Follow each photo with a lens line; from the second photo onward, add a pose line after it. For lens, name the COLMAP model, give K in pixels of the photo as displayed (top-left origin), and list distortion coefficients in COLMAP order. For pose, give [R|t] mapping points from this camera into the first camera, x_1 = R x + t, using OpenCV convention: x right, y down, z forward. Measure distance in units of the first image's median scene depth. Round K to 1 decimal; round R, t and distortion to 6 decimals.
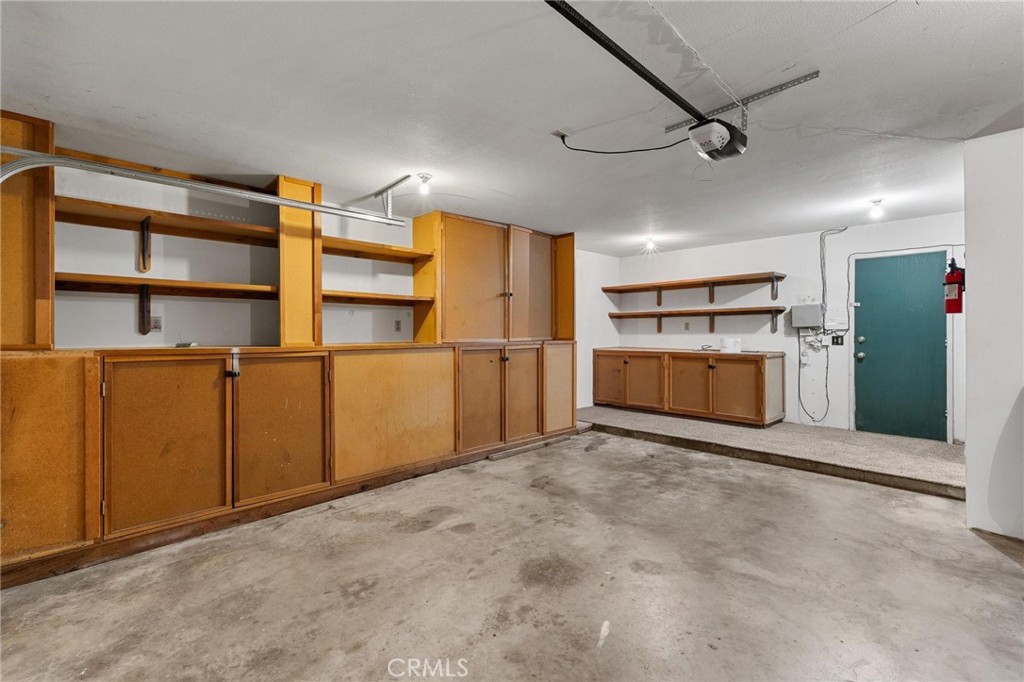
lens RADIAL K [[431.3, 0, 512.0], [0, 431.3, 341.0], [0, 0, 1]] dist [0.000212, 0.000123]
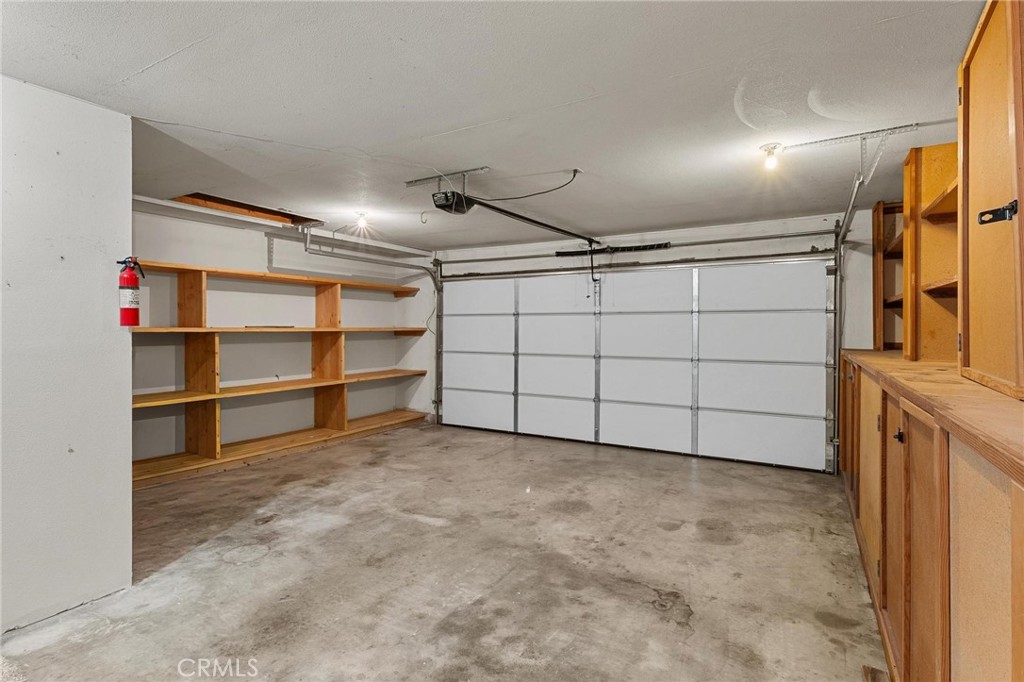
lens RADIAL K [[506.0, 0, 511.2], [0, 506.0, 323.0], [0, 0, 1]] dist [0.000572, 0.000090]
pose [[-0.958799, 0.000051, -0.284086, 0.570079], [-0.001721, 0.999981, 0.005991, -0.070249], [0.284081, 0.006233, -0.958780, 1.921730]]
